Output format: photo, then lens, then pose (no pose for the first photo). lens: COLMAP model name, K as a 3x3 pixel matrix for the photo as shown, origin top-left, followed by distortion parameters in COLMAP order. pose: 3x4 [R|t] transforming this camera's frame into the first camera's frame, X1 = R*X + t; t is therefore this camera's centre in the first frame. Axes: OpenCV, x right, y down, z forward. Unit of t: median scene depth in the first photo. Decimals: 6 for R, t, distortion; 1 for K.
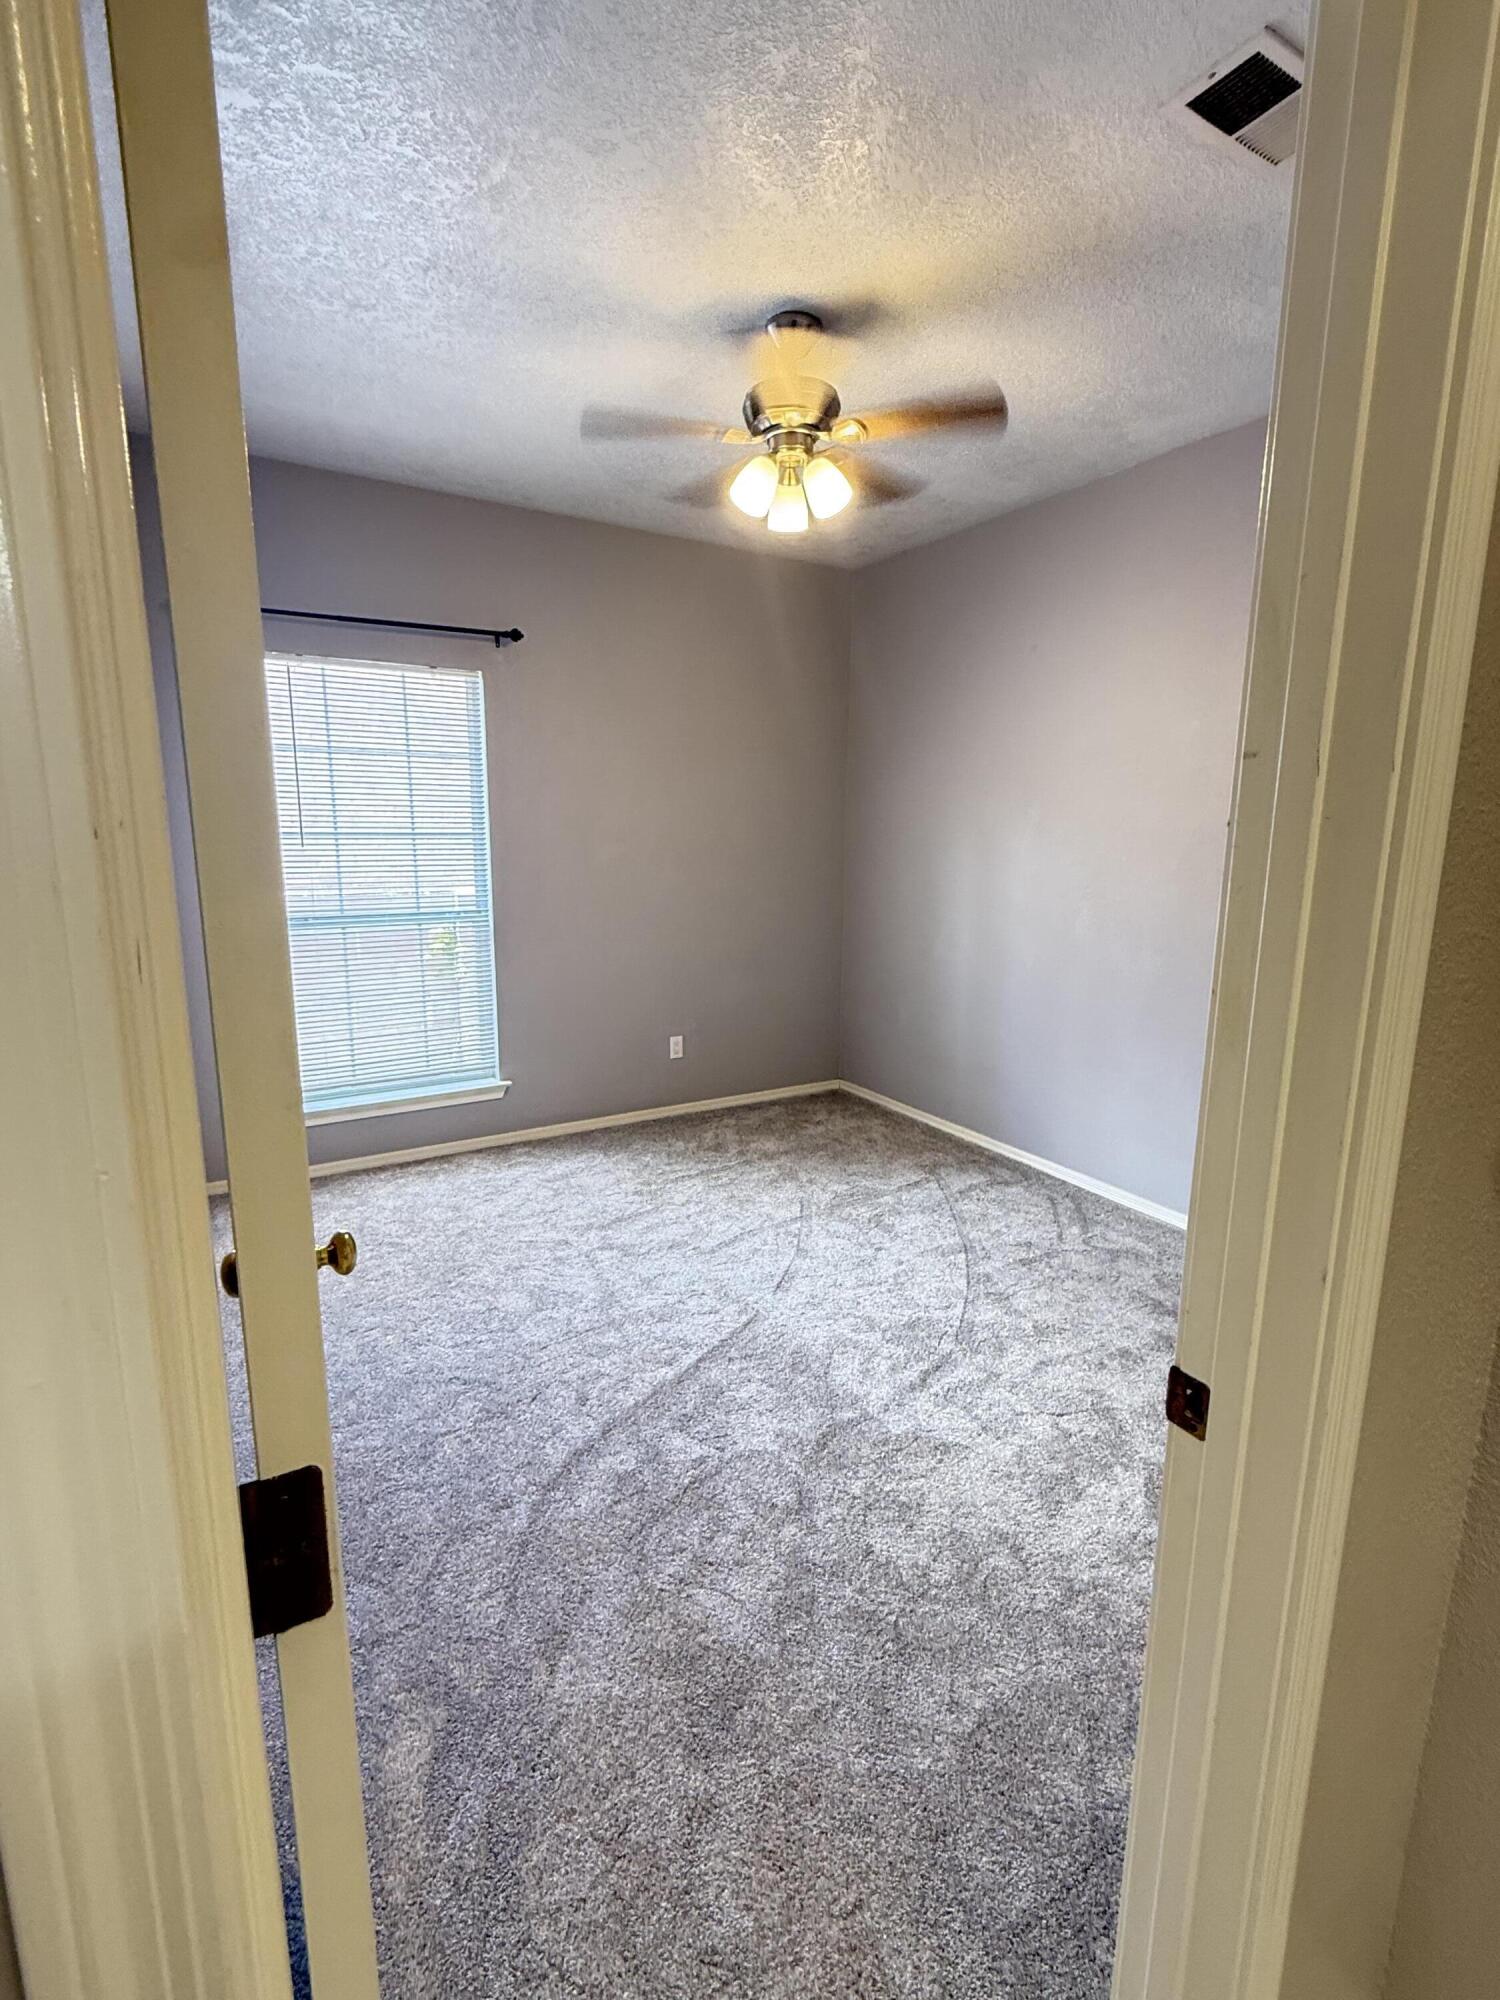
lens RADIAL K [[924.6, 0, 750.0], [0, 924.6, 1000.0], [0, 0, 1]] dist [-0.000566, -0.000058]
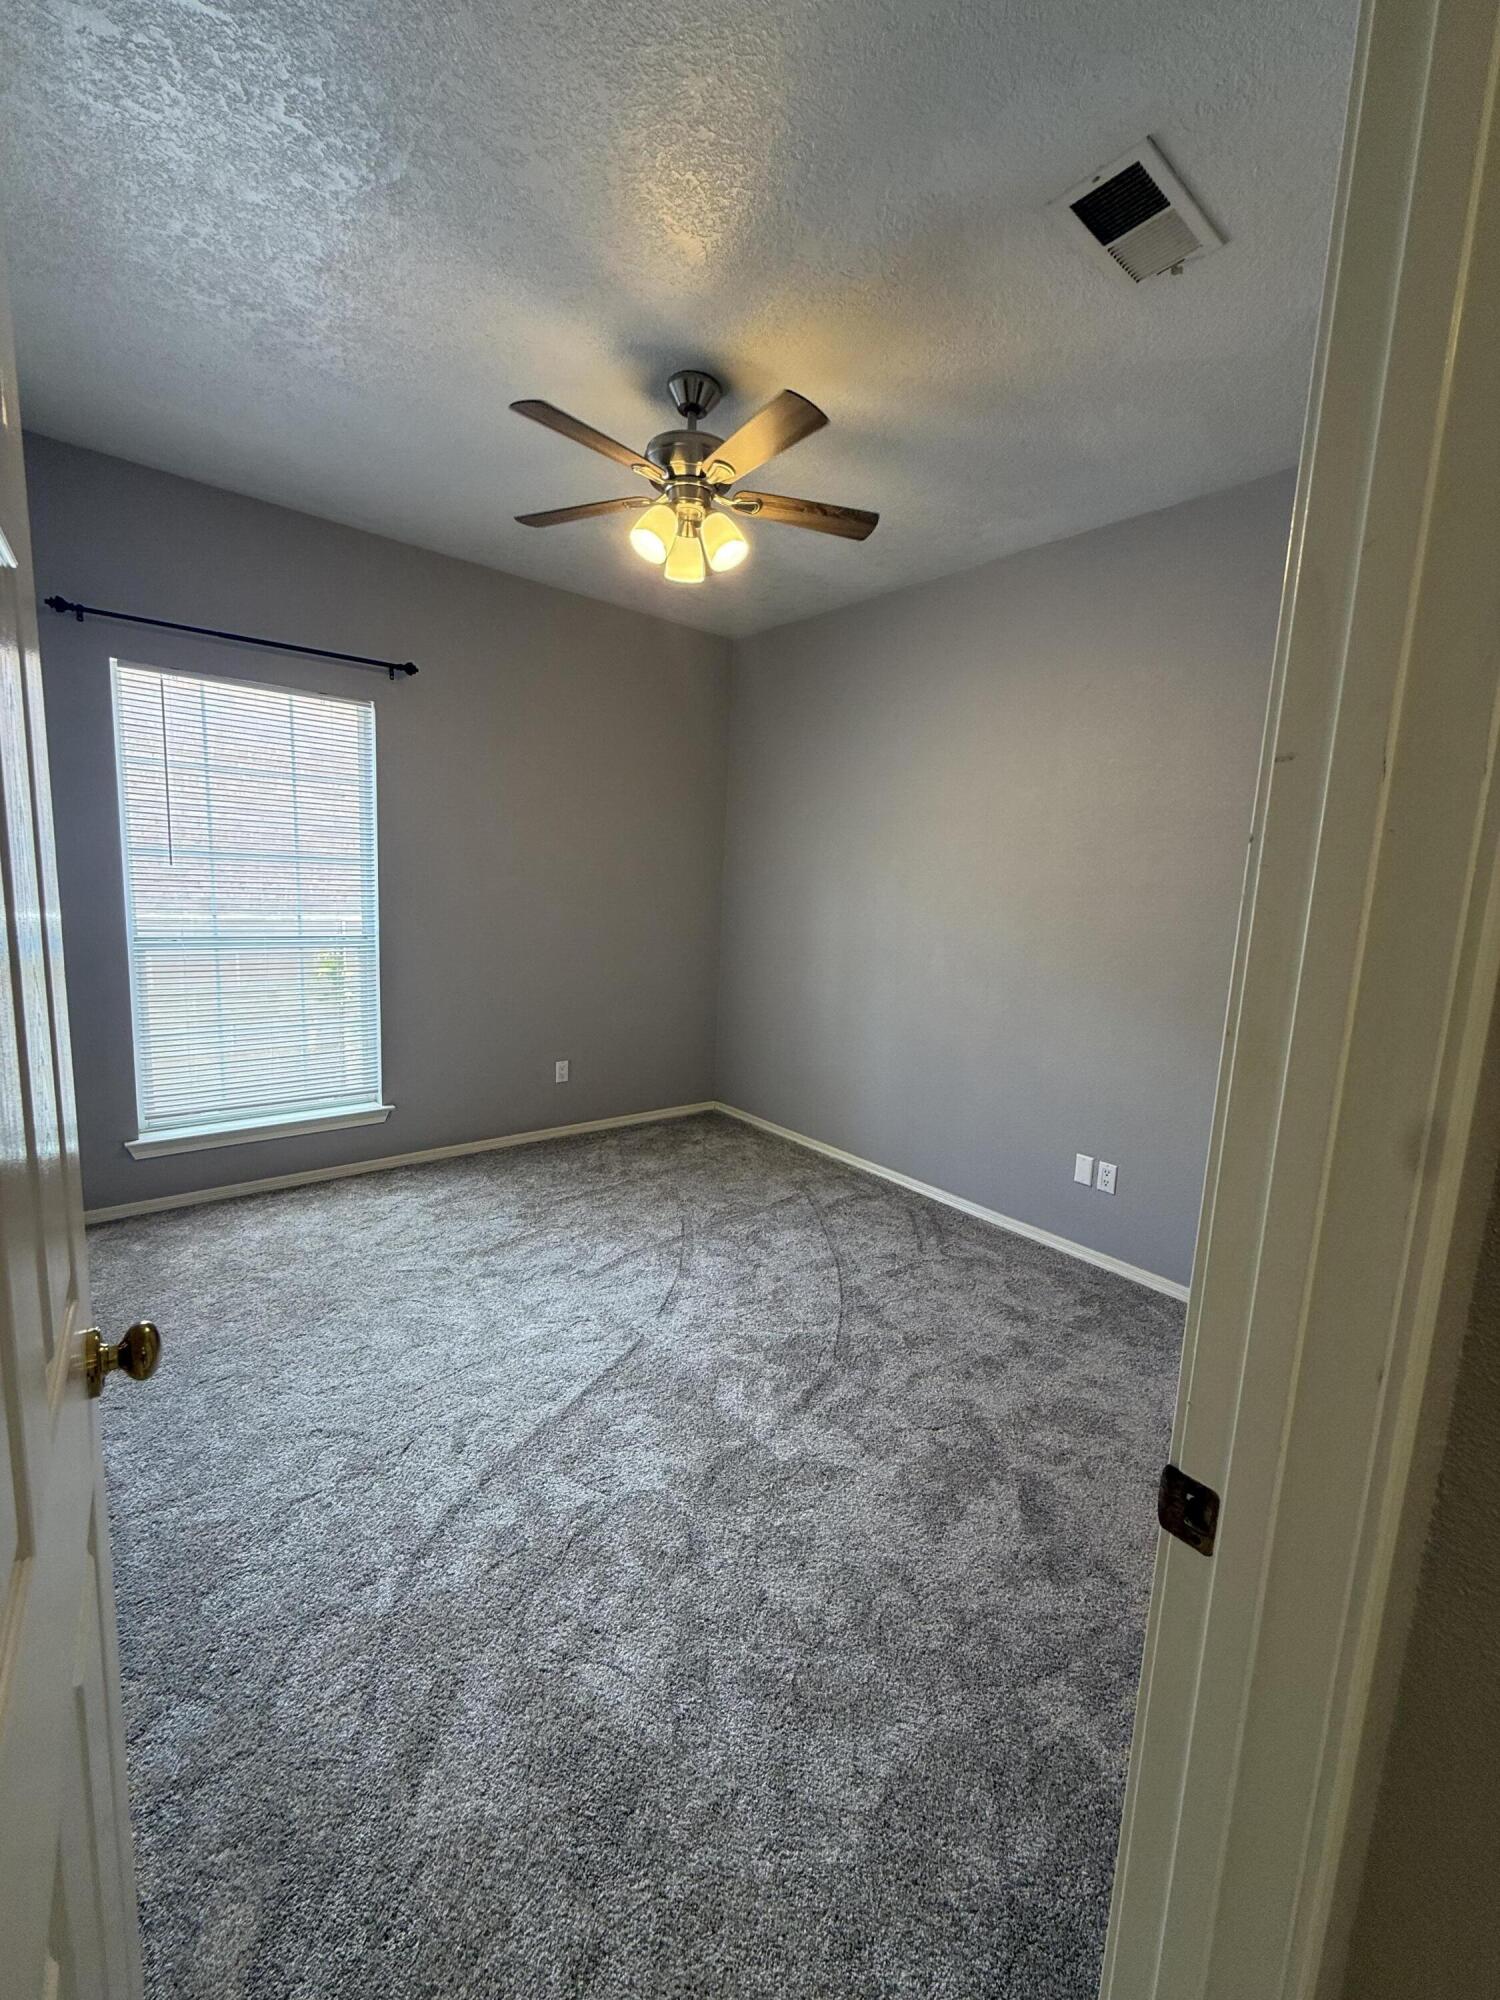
lens RADIAL K [[797.6, 0, 750.5], [0, 797.6, 994.6], [0, 0, 1]] dist [-0.000876, 0.000454]
pose [[0.987472, 0.016100, 0.156973, -0.021493], [-0.009950, 0.999155, -0.039888, -0.004075], [-0.157482, 0.037827, 0.986797, 0.125409]]
